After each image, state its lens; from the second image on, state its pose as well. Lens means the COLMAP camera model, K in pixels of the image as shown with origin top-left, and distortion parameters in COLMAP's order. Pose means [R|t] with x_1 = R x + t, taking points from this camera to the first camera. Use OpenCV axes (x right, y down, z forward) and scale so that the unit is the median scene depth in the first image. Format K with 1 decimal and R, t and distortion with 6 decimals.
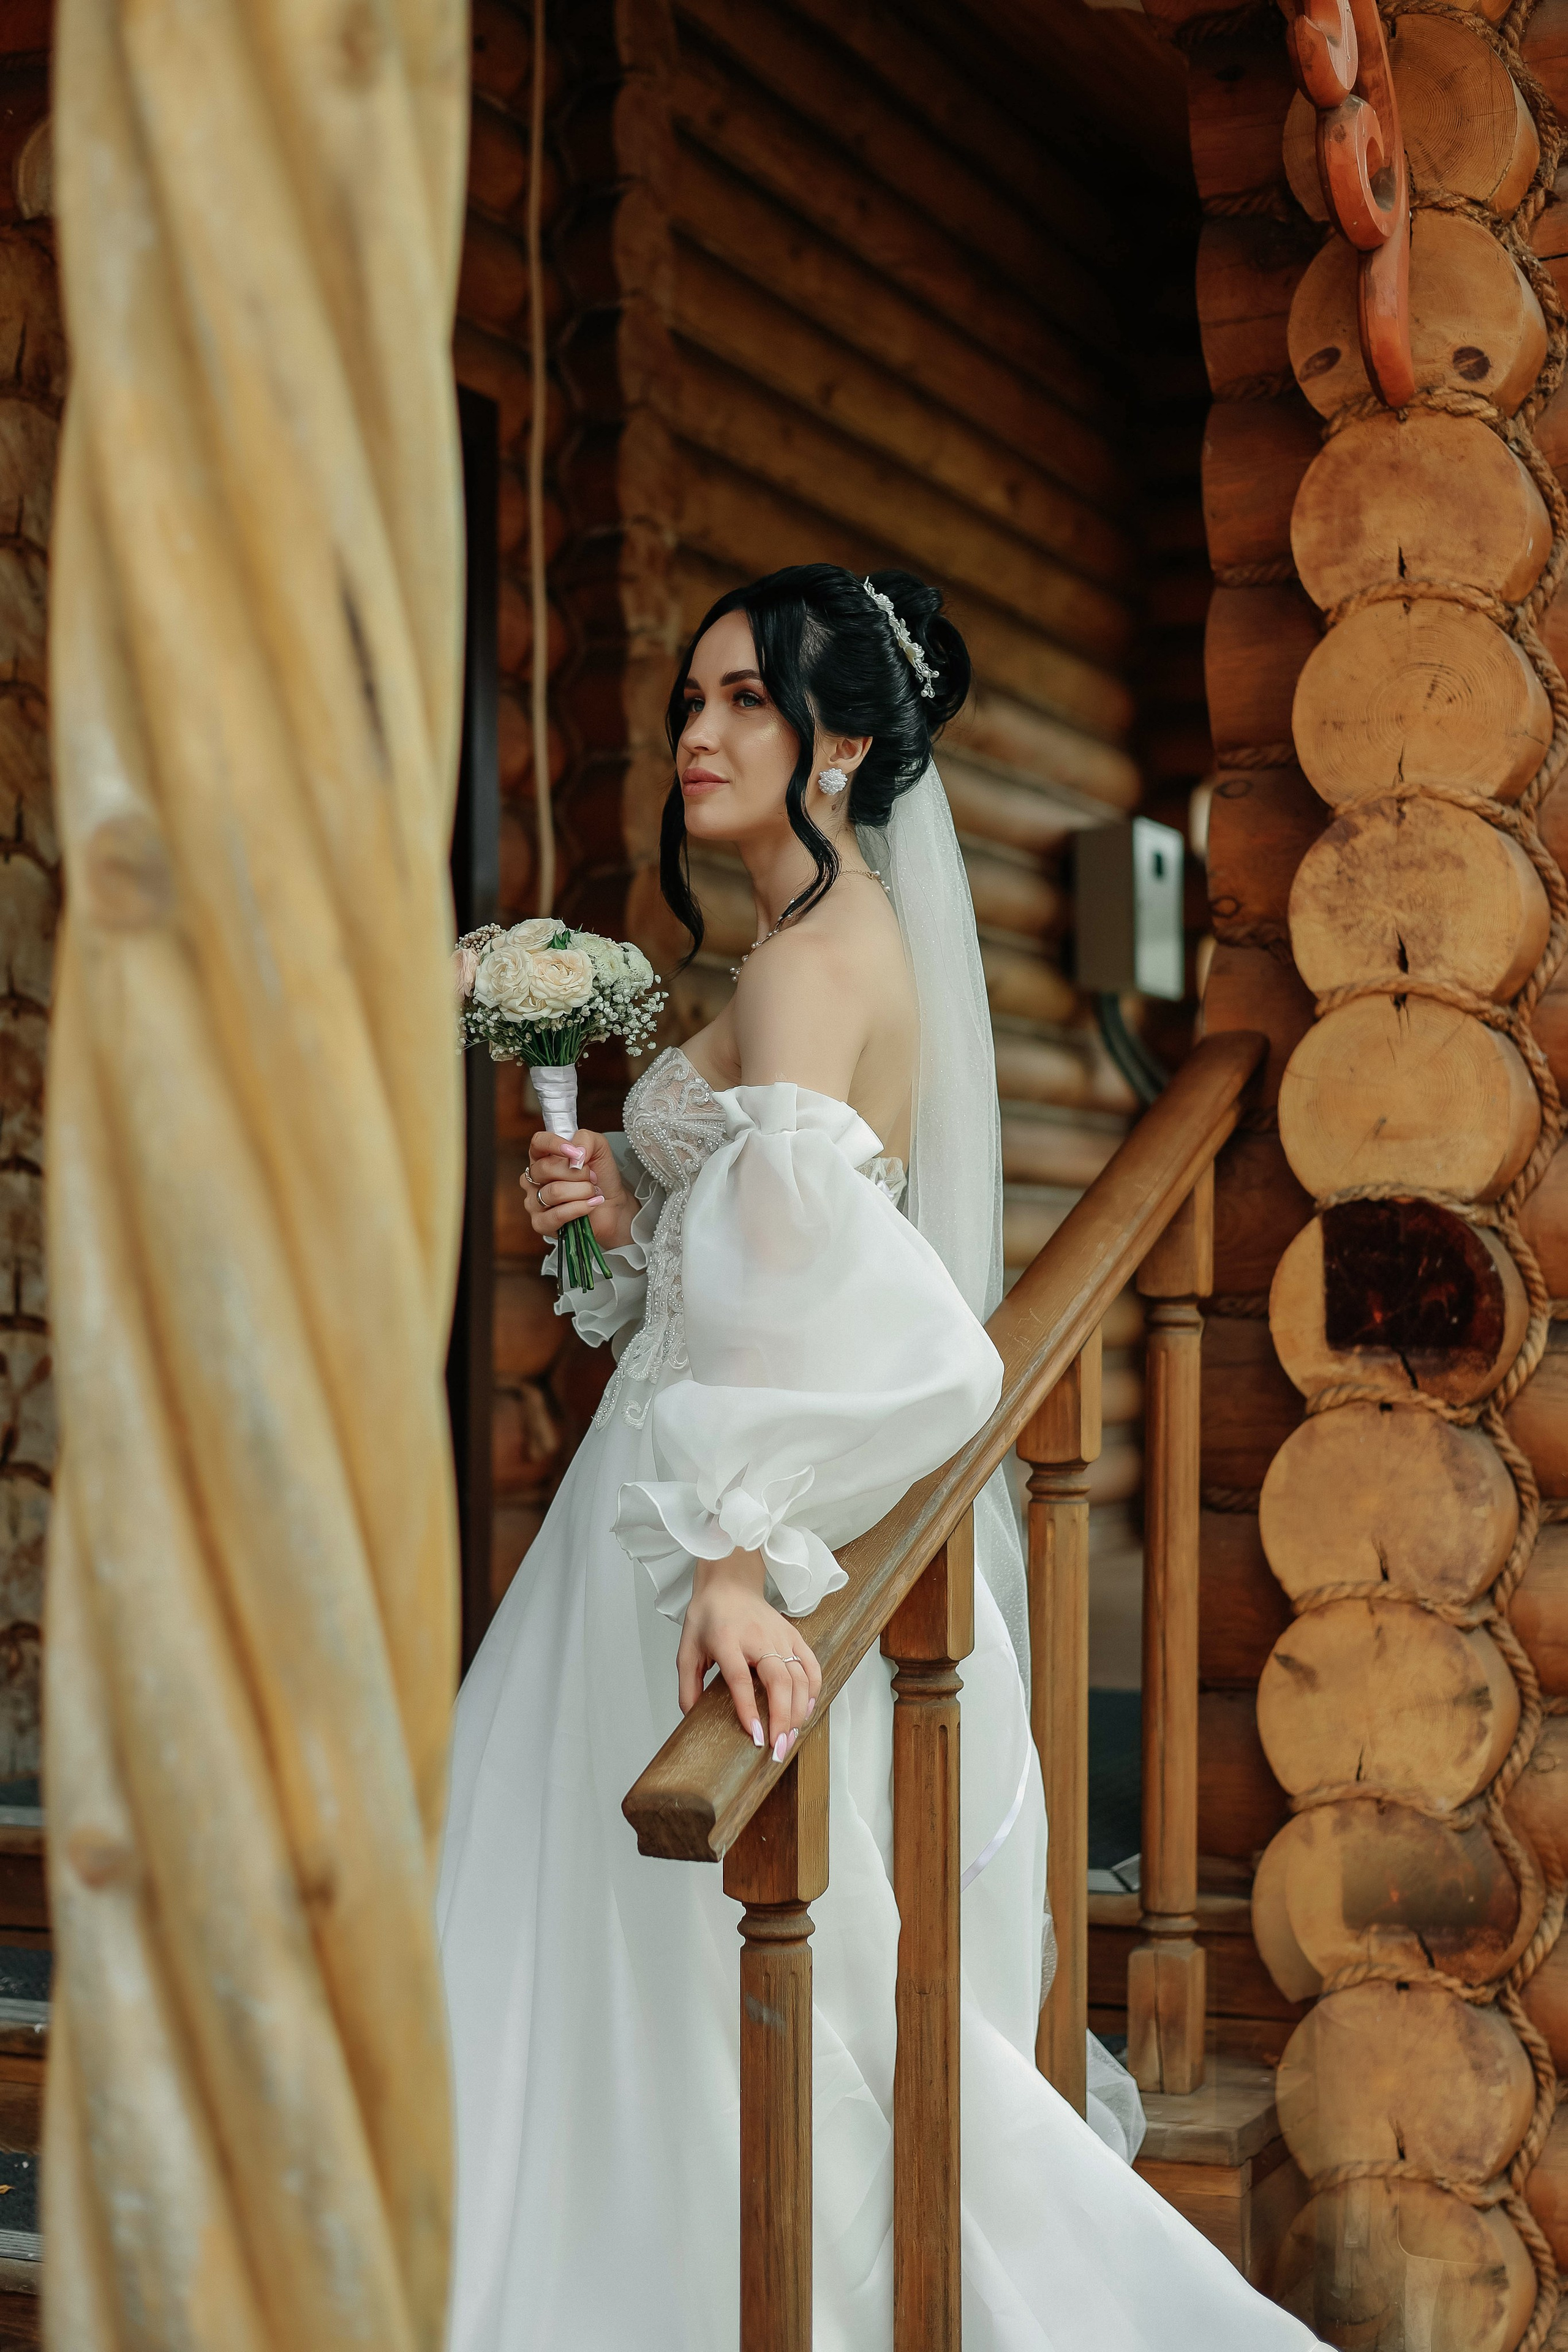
lens RADIAL K [[3453.4, 0, 778.1], [0, 3453.4, 1161.5], [0, 0, 1]] dist [0.042633, -0.170619]
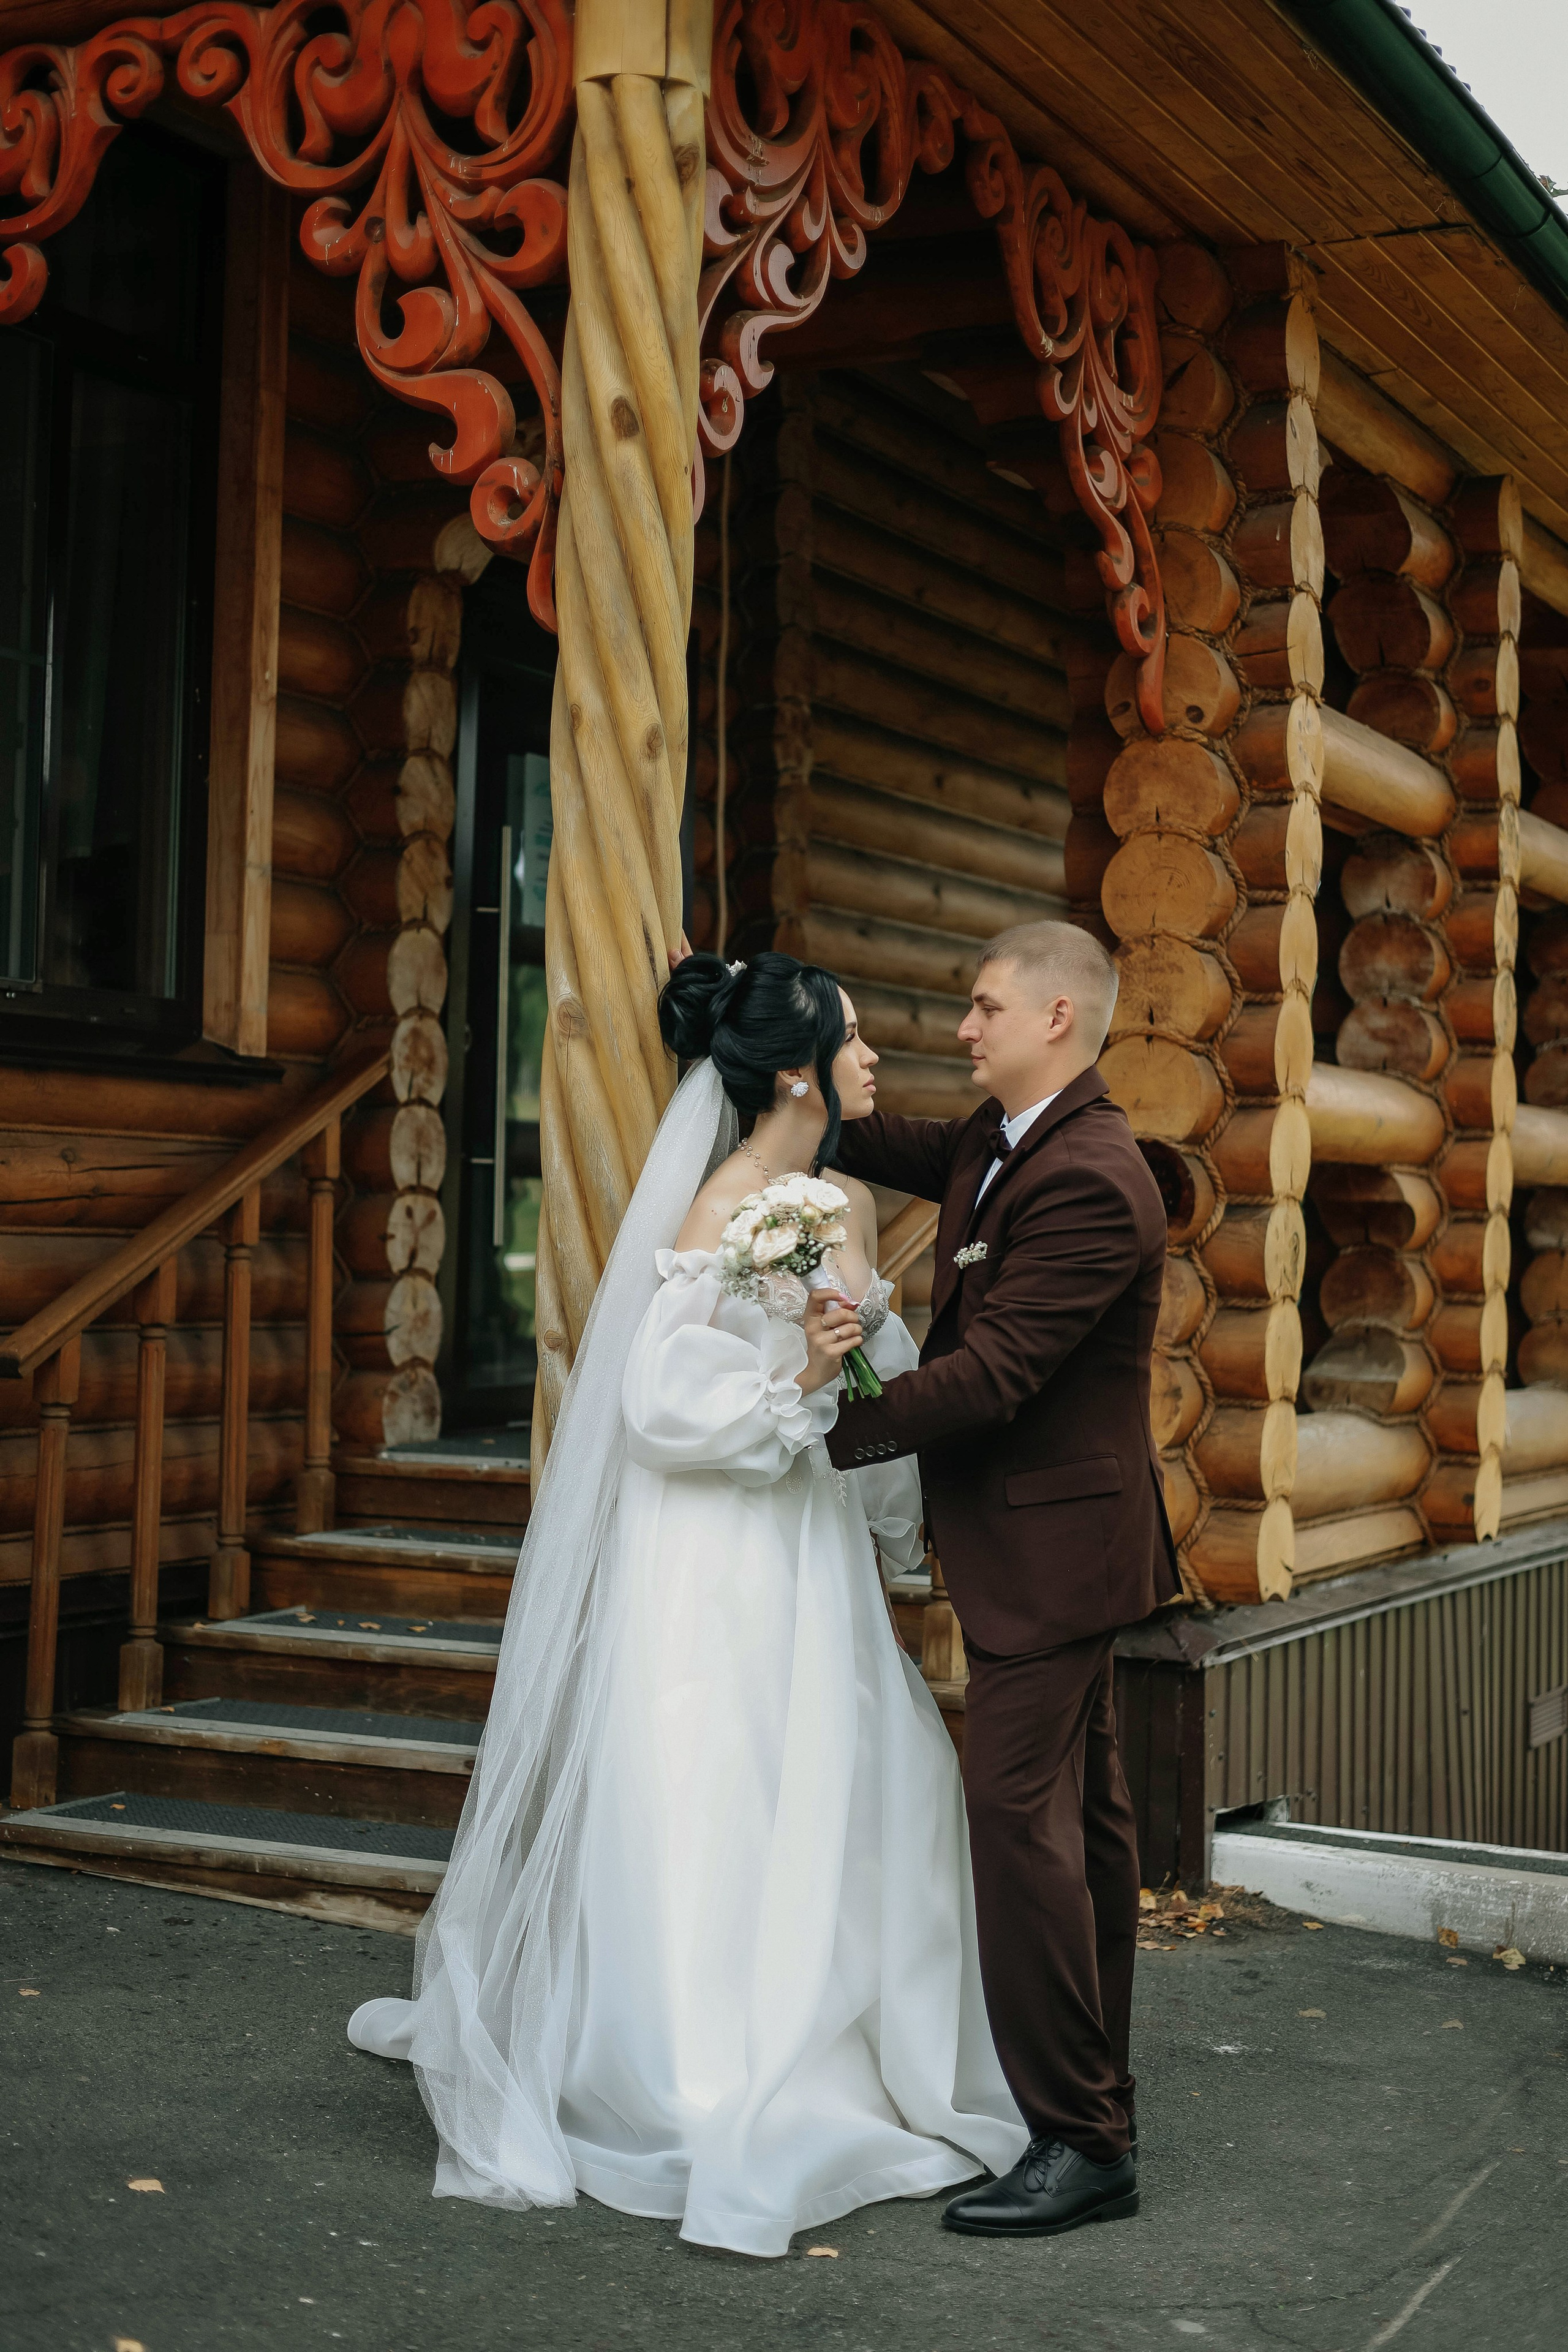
lens RADIAL K [[3268.5, 0, 788.8], [0, 3268.5, 1177.1], [0, 0, 1]] dist [0.065710, -0.302605]
pose [[0.998471, 0.026677, -0.048419, 0.066844], [-0.025479, 0.999358, 0.025195, -0.009622], [0.049060, -0.023922, 0.998509, -0.854400]]
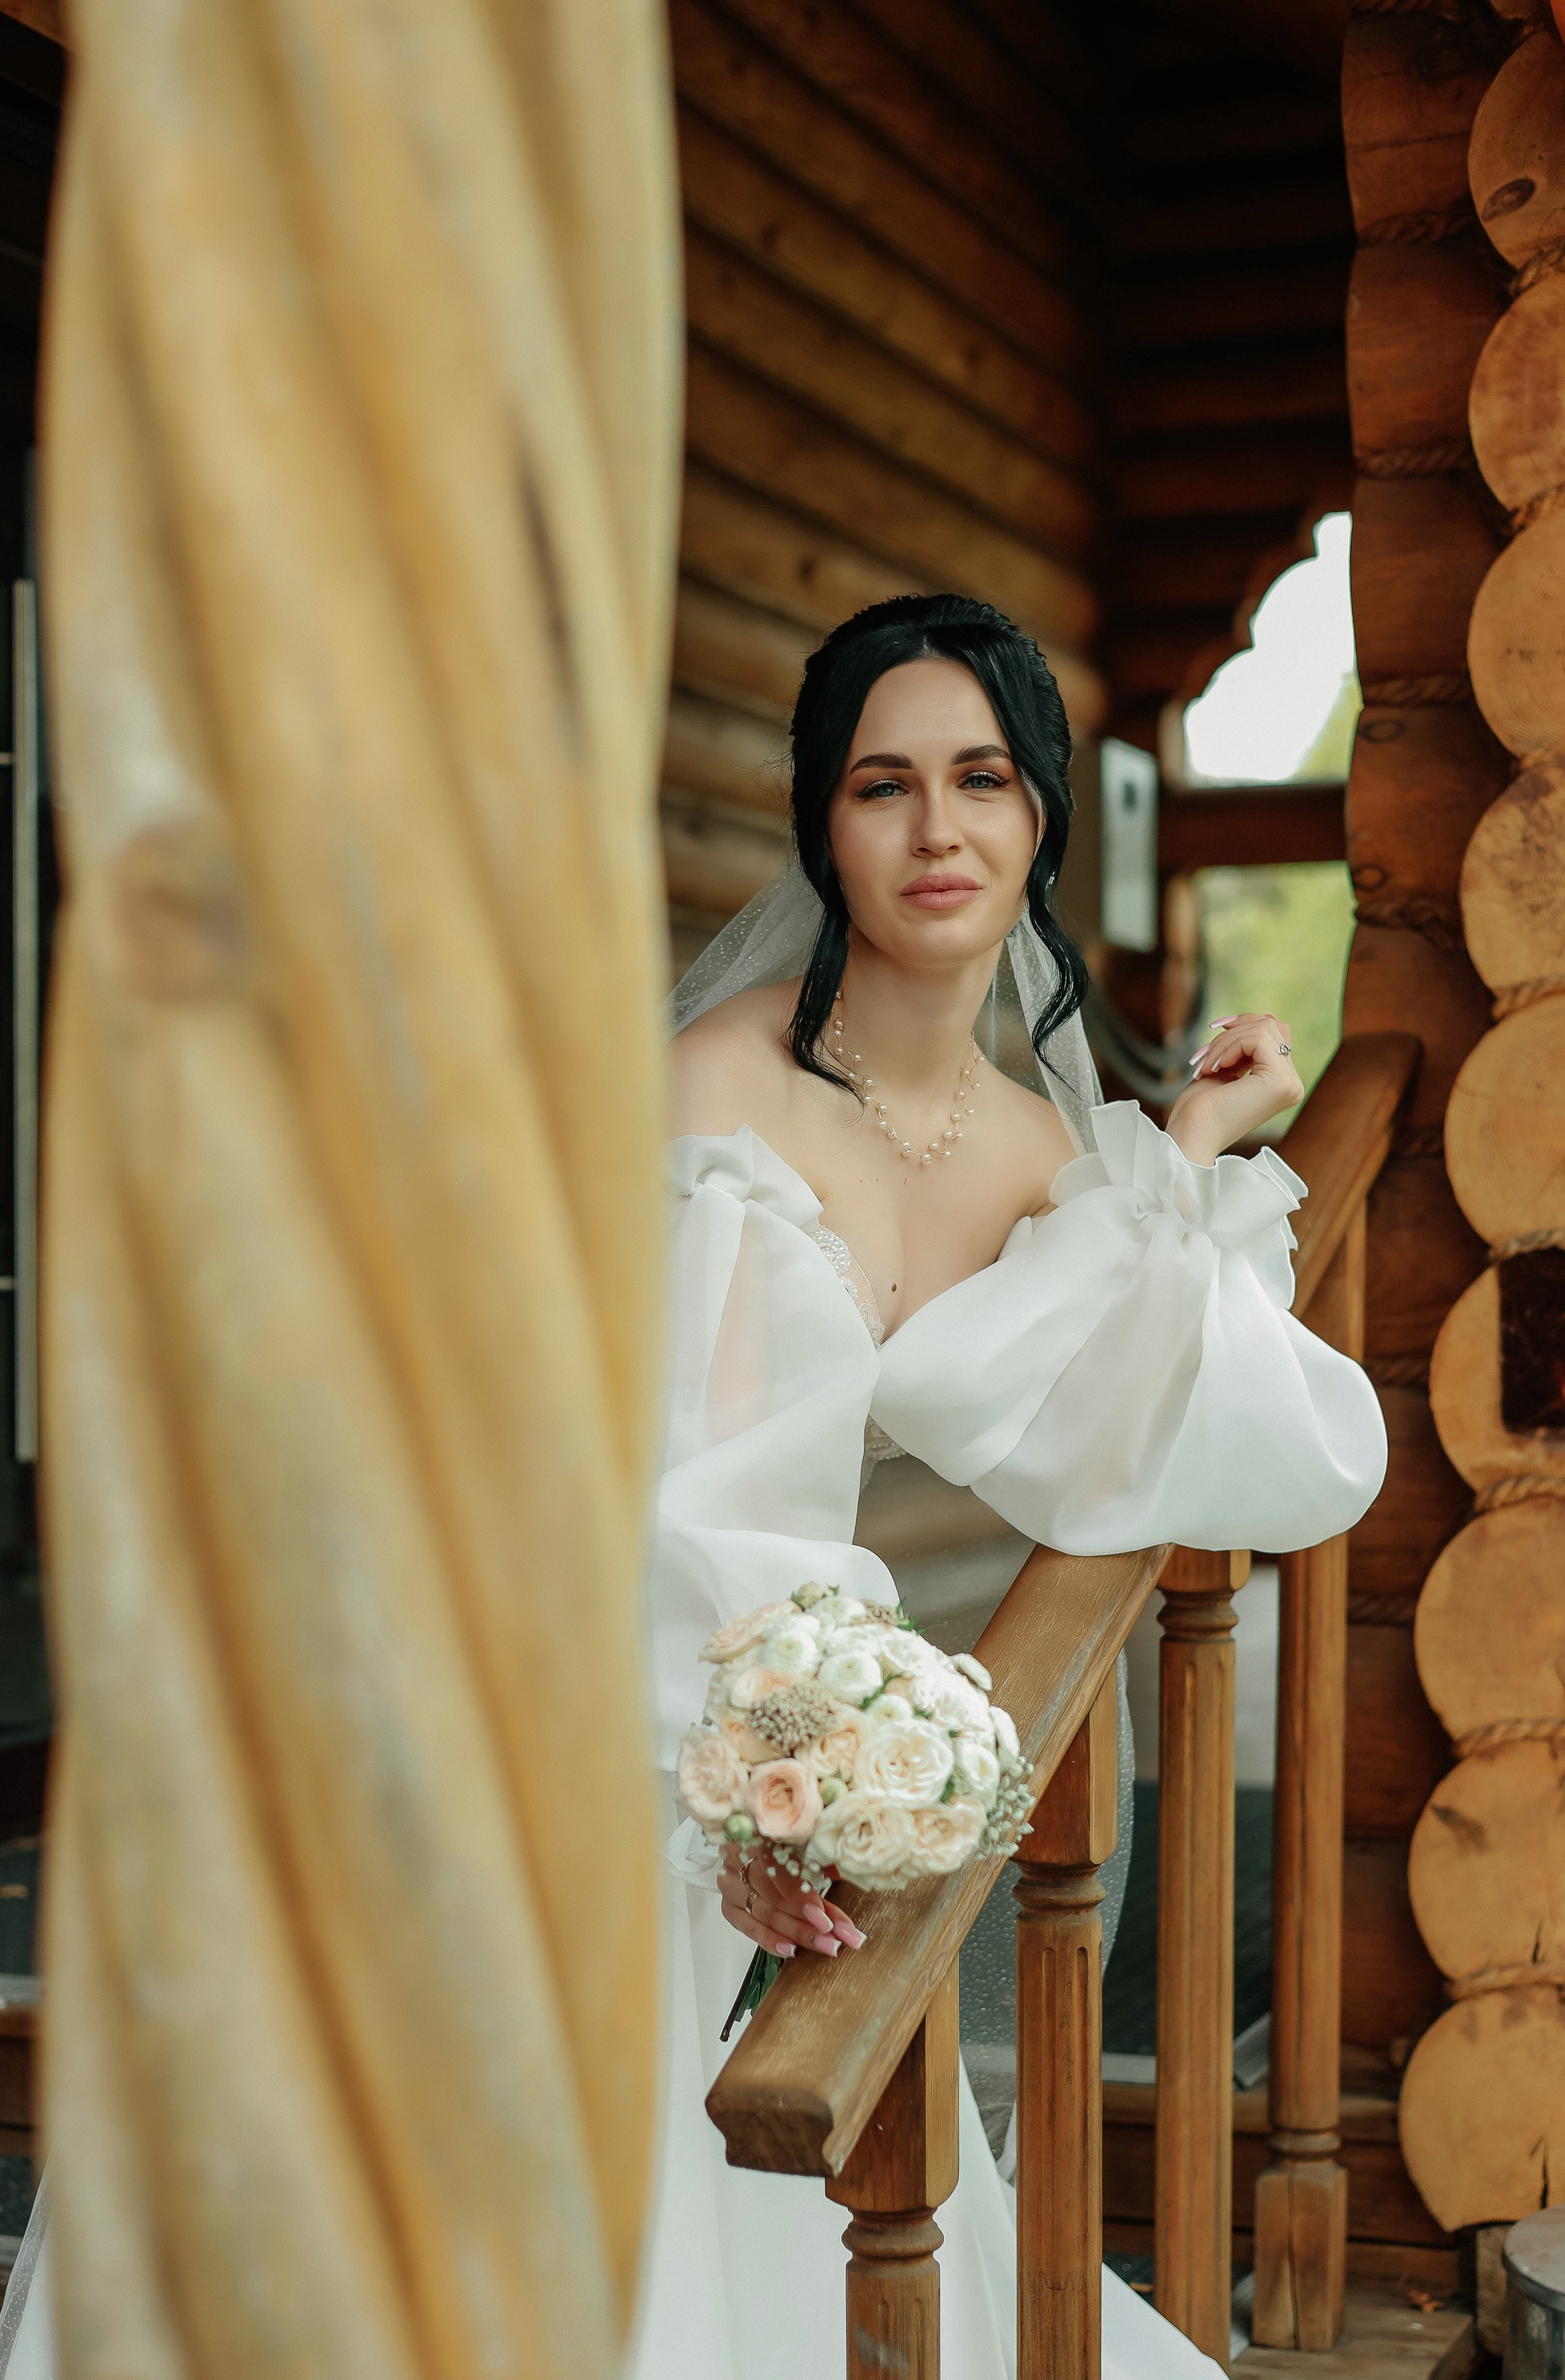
lens RADIAL K [[3752.3, 0, 849.5], [0, 3752.3, 1264.4], [0, 0, 1]] dist [0.031206, -0.159048]
pose [[0.997939, 0.004659, 0.063995, -0.049685], [-0.007527, 0.998975, 0.044640, -0.022740], [-0.063721, -0.045029, 0.996951, 0.135438]]
